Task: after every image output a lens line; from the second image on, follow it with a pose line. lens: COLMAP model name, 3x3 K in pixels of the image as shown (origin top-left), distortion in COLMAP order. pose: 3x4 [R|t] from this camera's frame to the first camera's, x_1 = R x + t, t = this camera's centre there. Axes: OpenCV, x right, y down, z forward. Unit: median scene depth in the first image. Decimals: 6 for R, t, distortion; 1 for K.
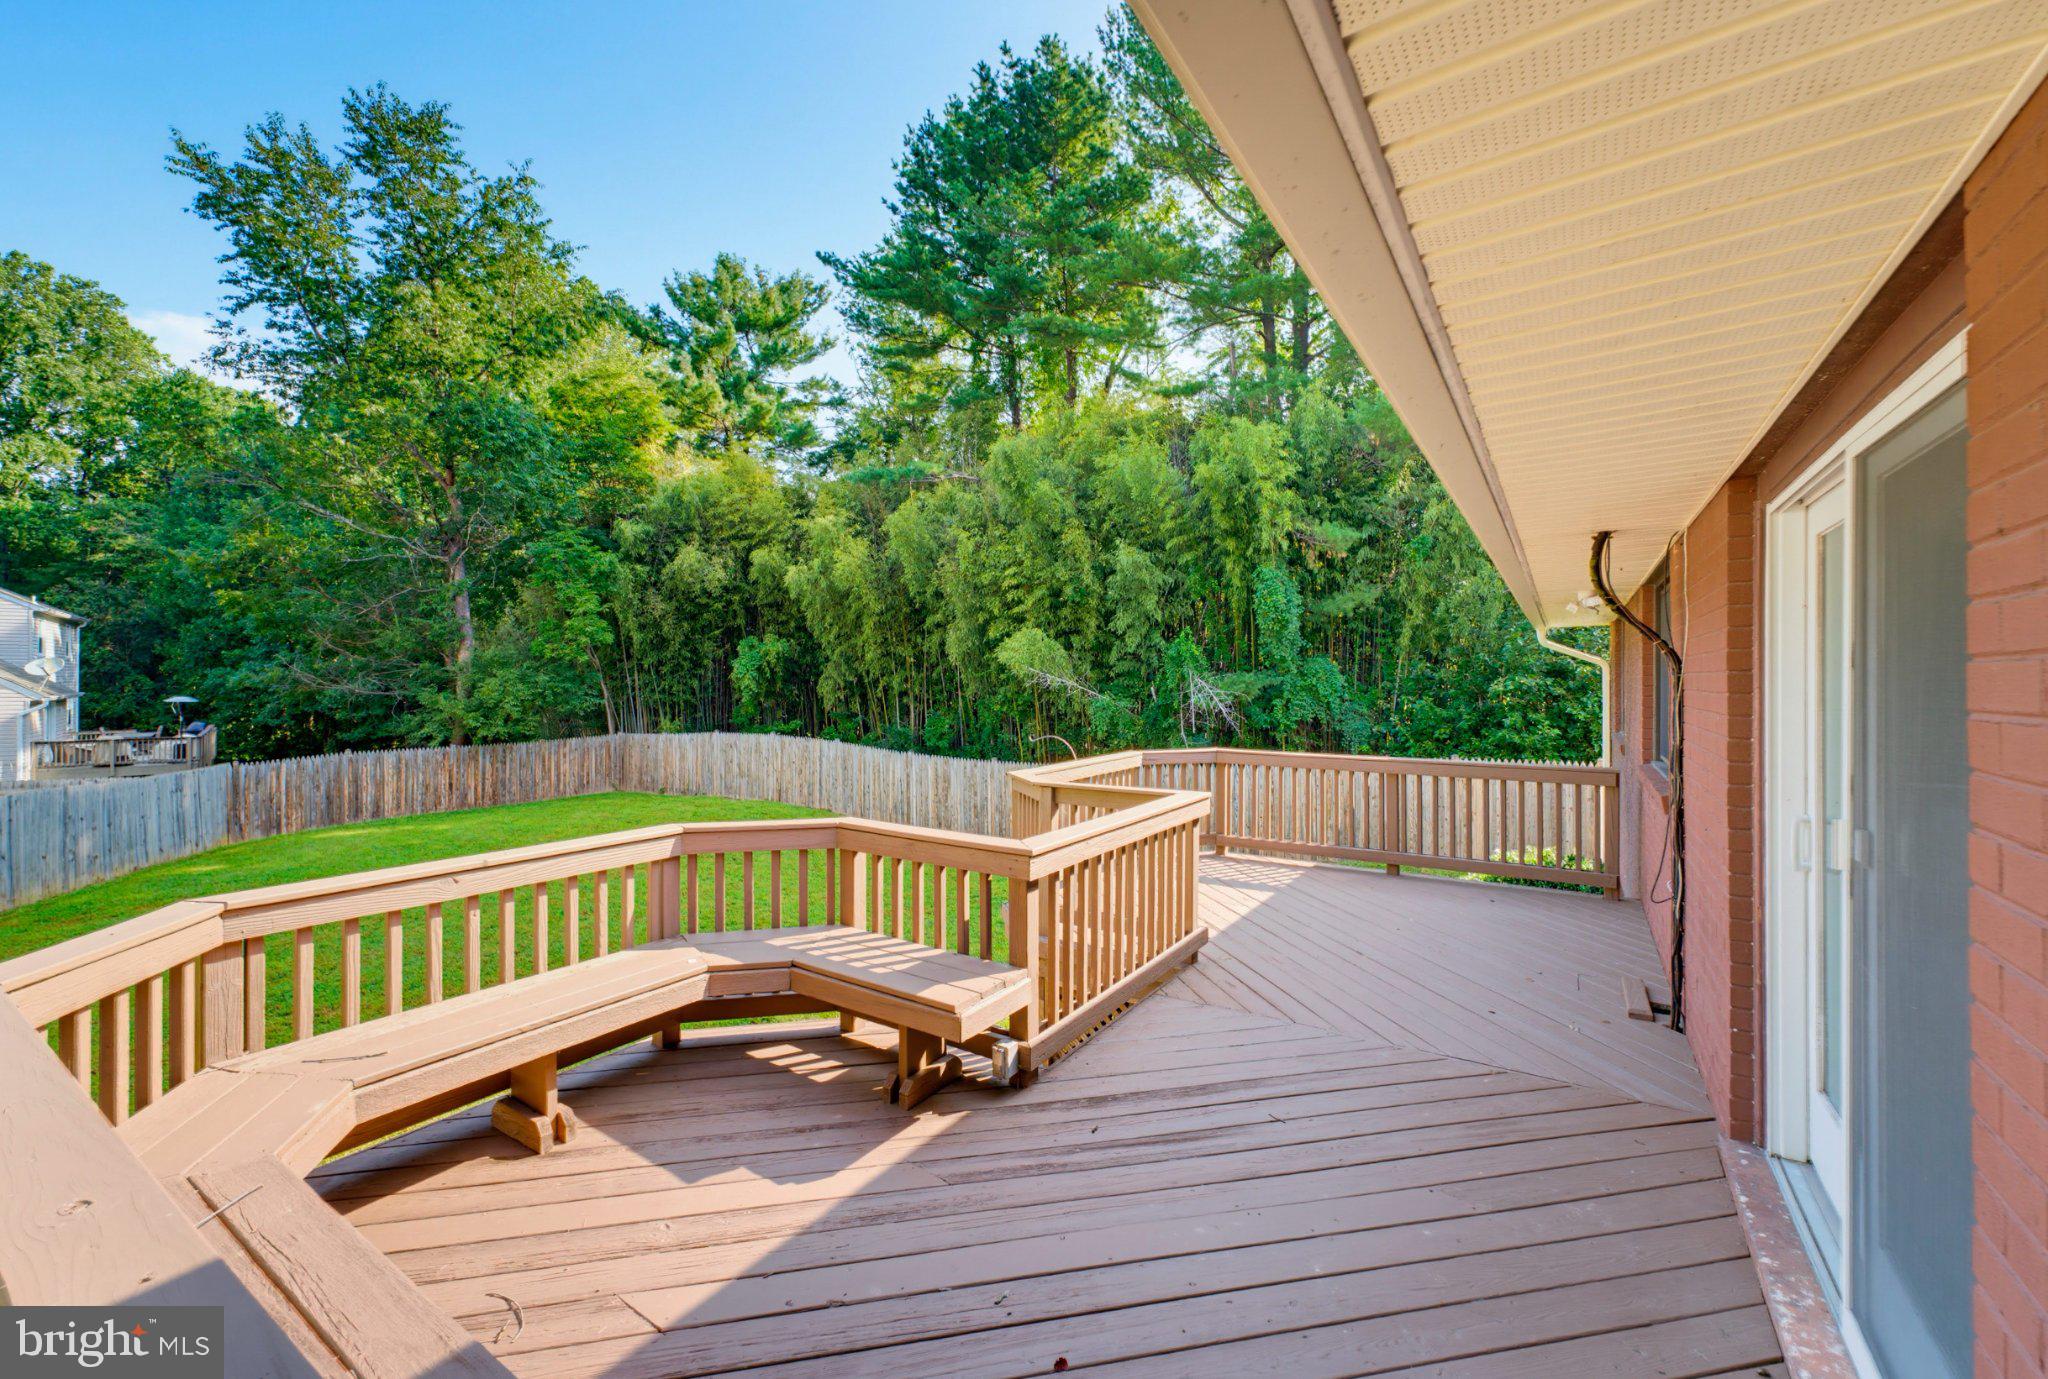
lens RADIAL K [[804.8, 0, 1023.9], [0, 804.8, 680.4], [0, 0, 1]] dist [-0.011514, 0.001274]
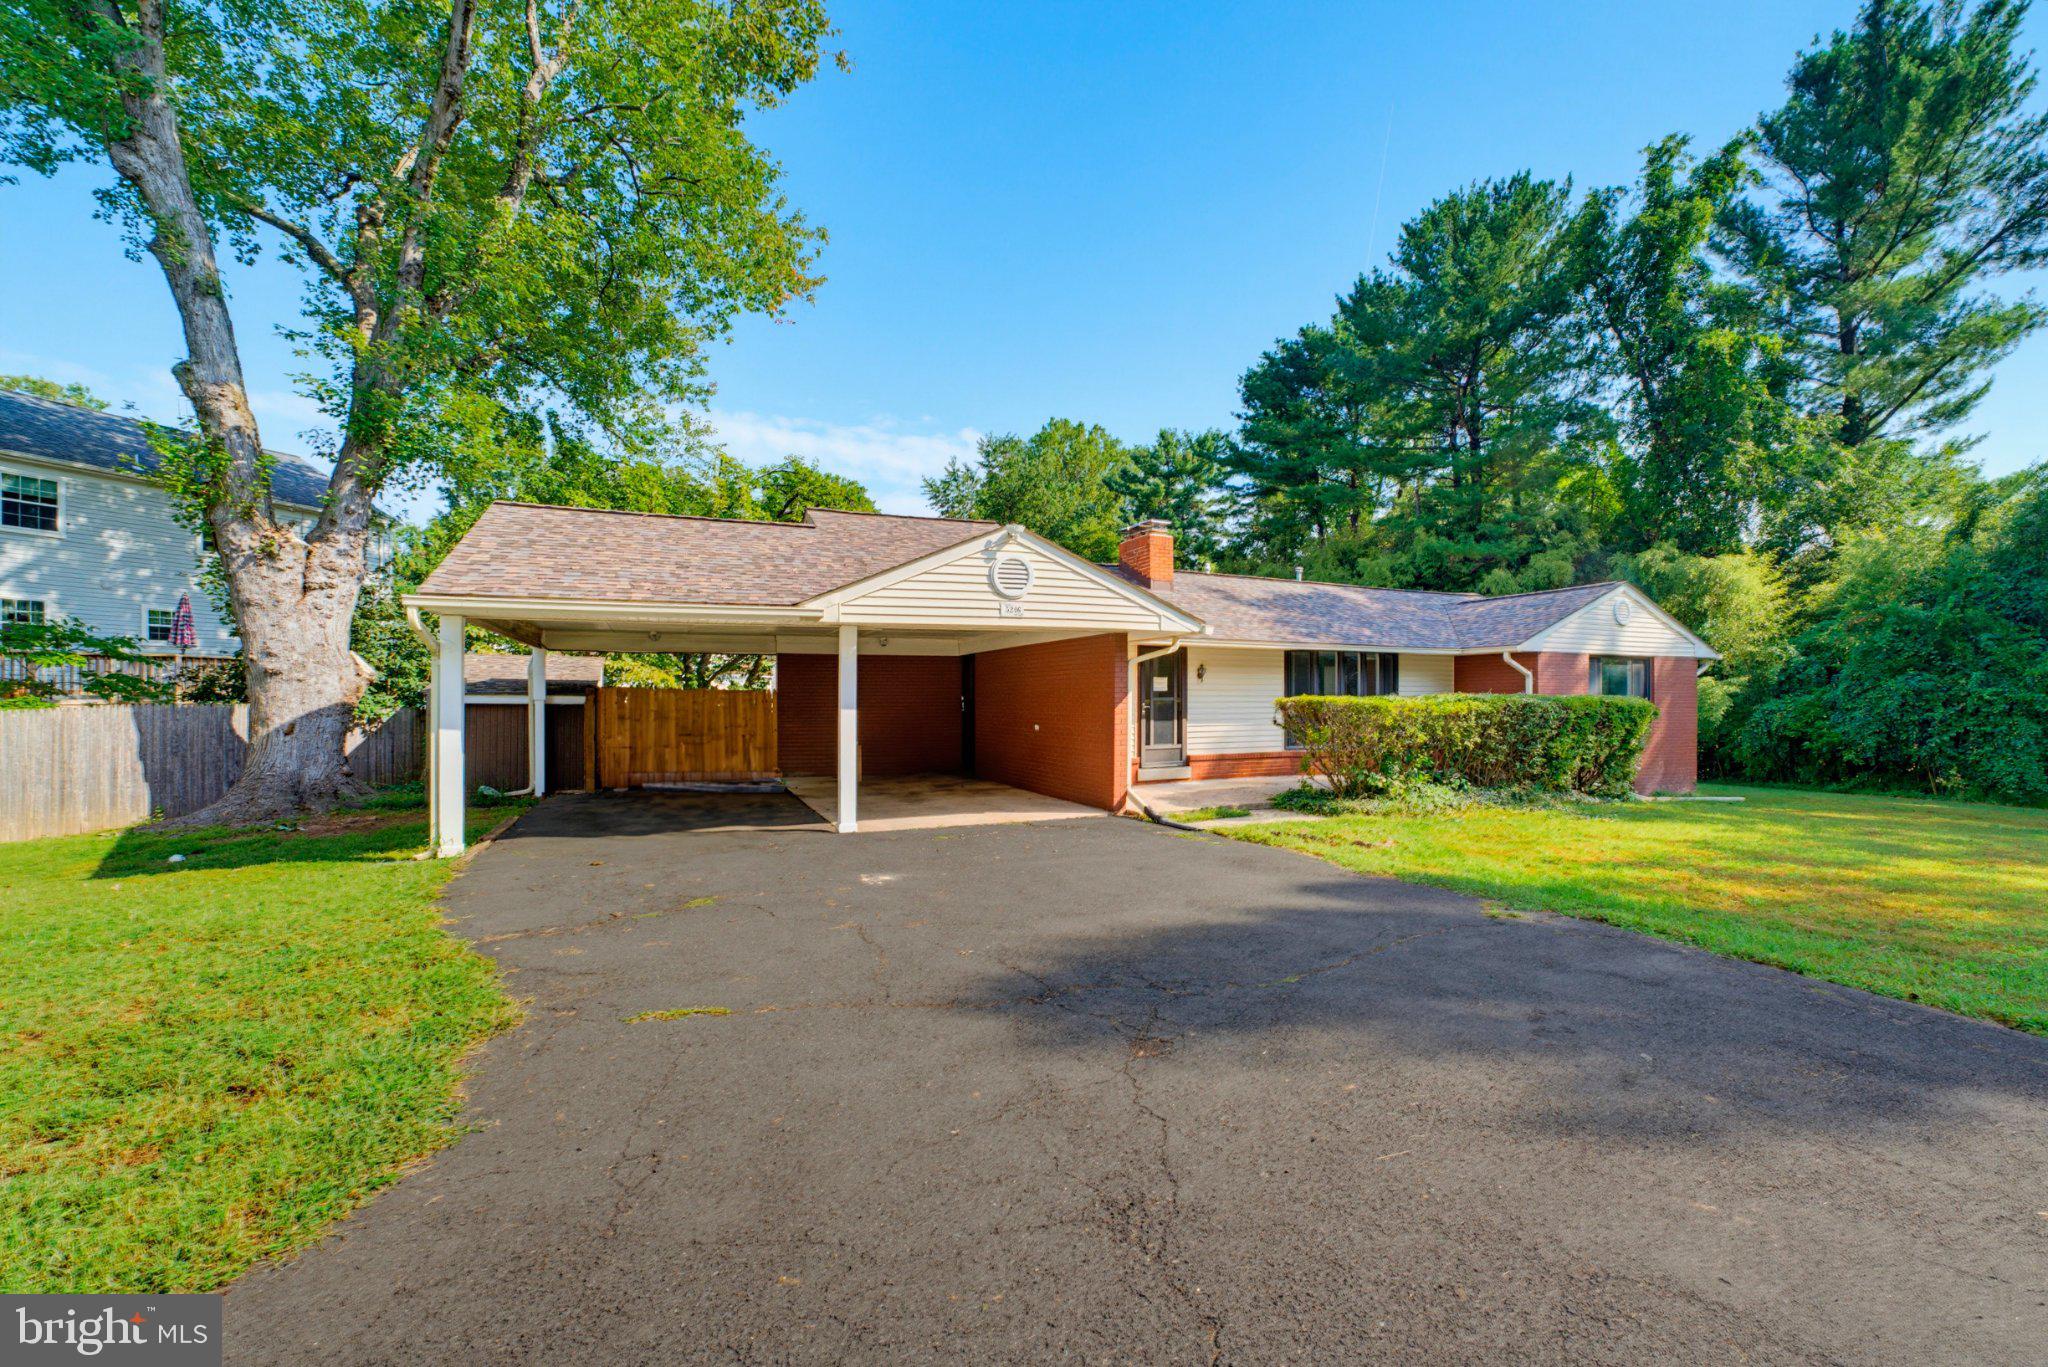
lens RADIAL K [[804.8, 0, 1022.9], [0, 804.8, 705.3], [0, 0, 1]] dist [-0.011514, 0.001274]
pose [[0.815939, 0.009172, -0.578065, 0.402279], [-0.011325, 0.999936, -0.000119, 0.005256], [0.578027, 0.006644, 0.815991, -0.548159]]
